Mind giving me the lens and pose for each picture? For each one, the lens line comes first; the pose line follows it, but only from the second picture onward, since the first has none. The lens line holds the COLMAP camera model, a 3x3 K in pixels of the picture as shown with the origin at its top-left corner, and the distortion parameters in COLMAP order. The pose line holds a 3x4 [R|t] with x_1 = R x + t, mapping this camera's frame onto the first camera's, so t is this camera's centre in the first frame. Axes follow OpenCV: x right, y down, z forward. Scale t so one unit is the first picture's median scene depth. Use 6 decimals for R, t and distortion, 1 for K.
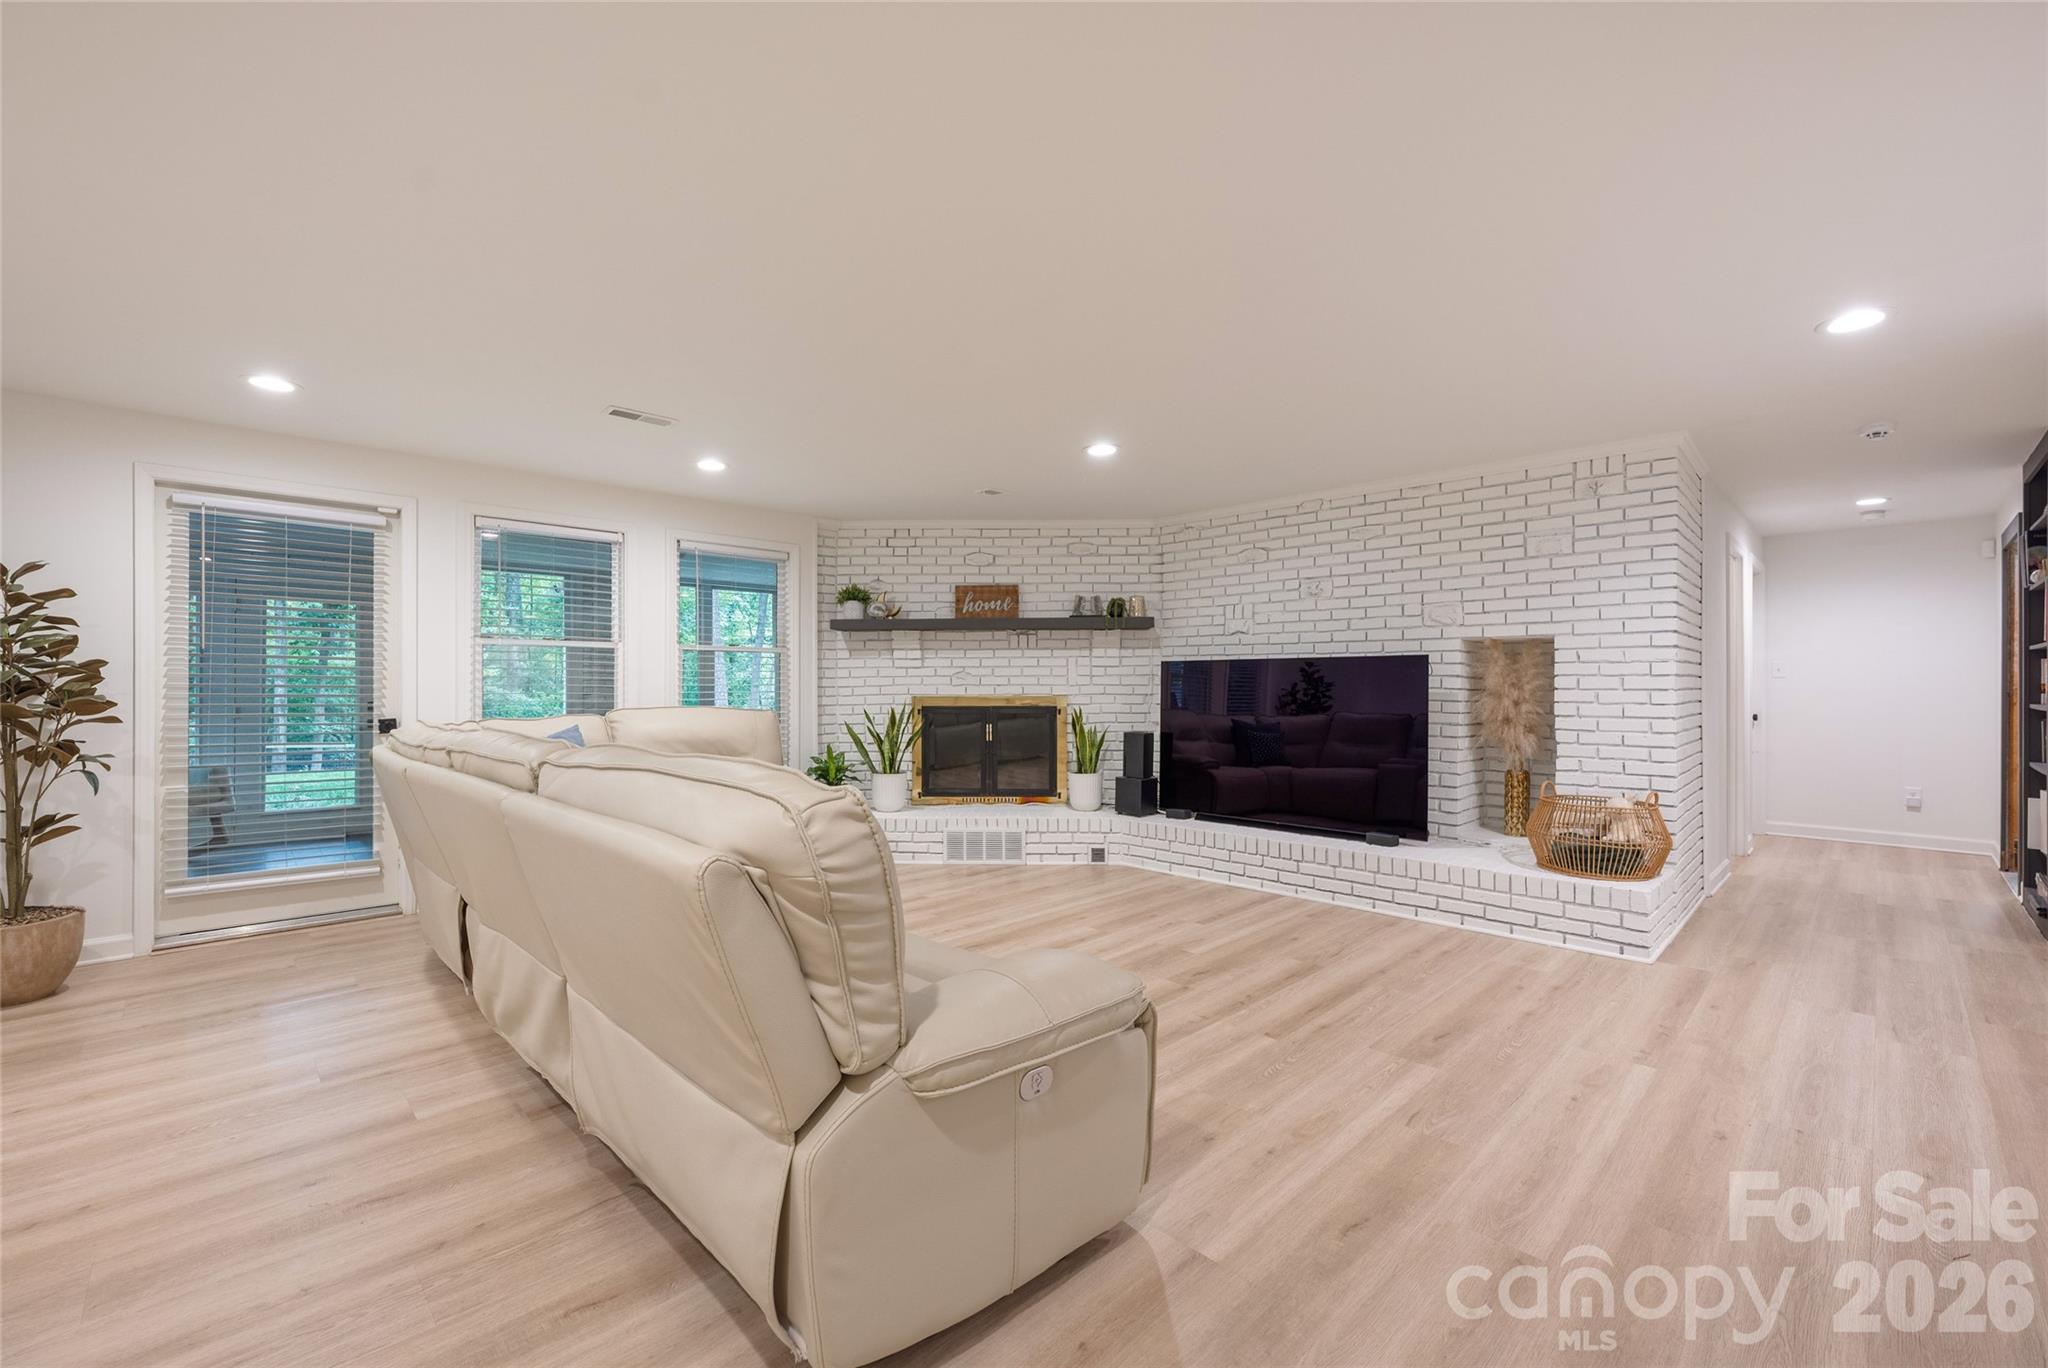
lens RADIAL K [[873.7, 0, 992.5], [0, 873.7, 680.2], [0, 0, 1]] dist [-0.002026, -0.000027]
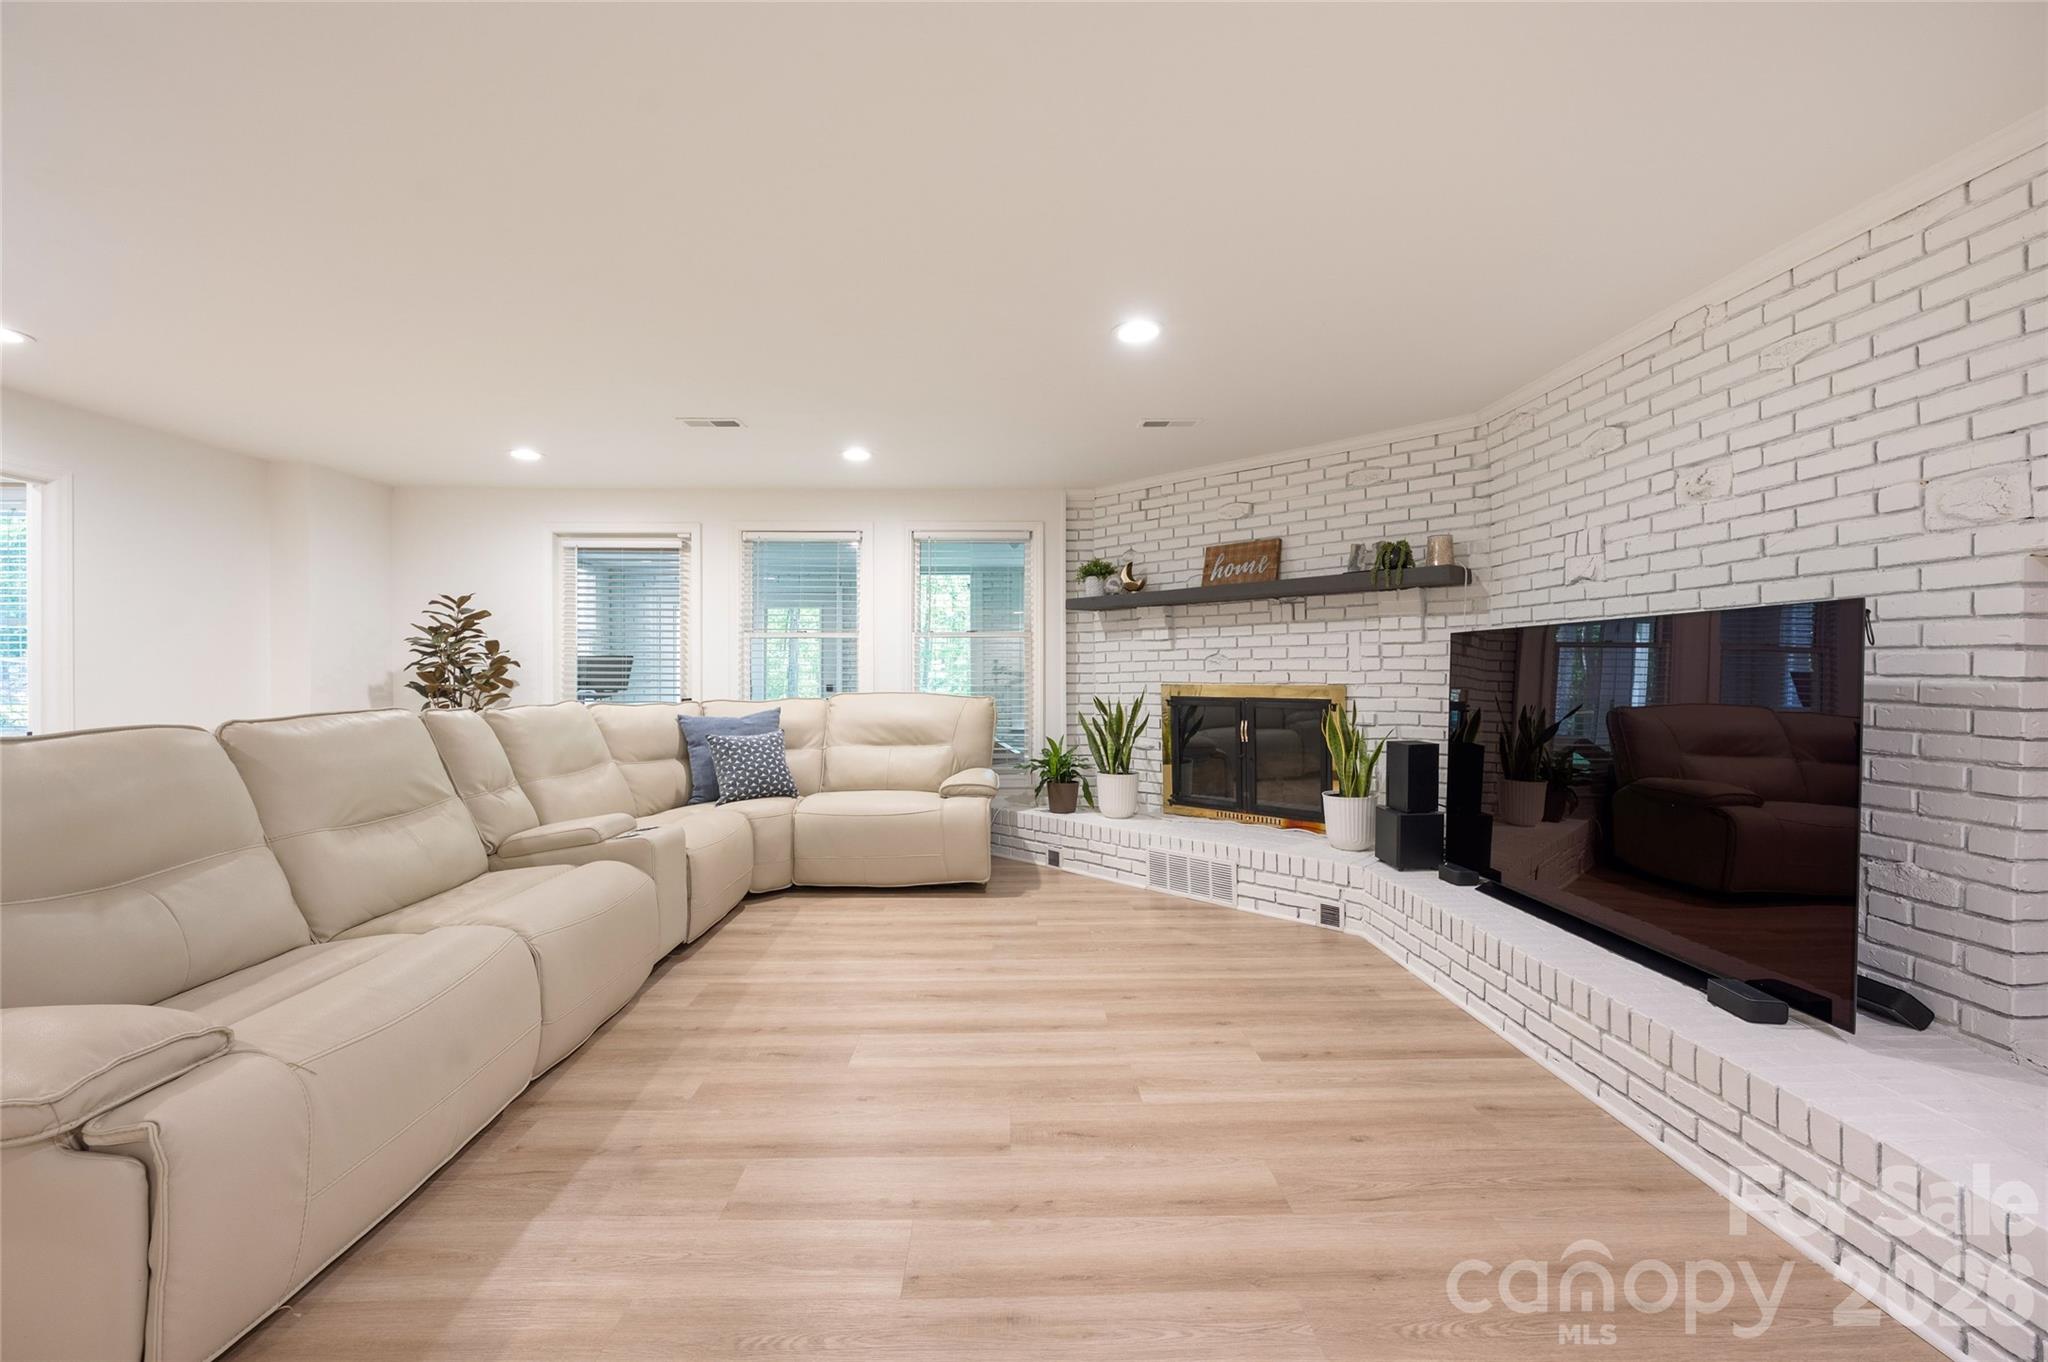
lens RADIAL K [[837.1, 0, 1018.4], [0, 837.1, 675.2], [0, 0, 1]] dist [-0.003874, 0.000159]
pose [[0.727875, 0.001940, -0.685707, 0.377133], [0.005696, 0.999944, 0.008875, 0.001816], [0.685686, -0.010366, 0.727823, 0.331436]]
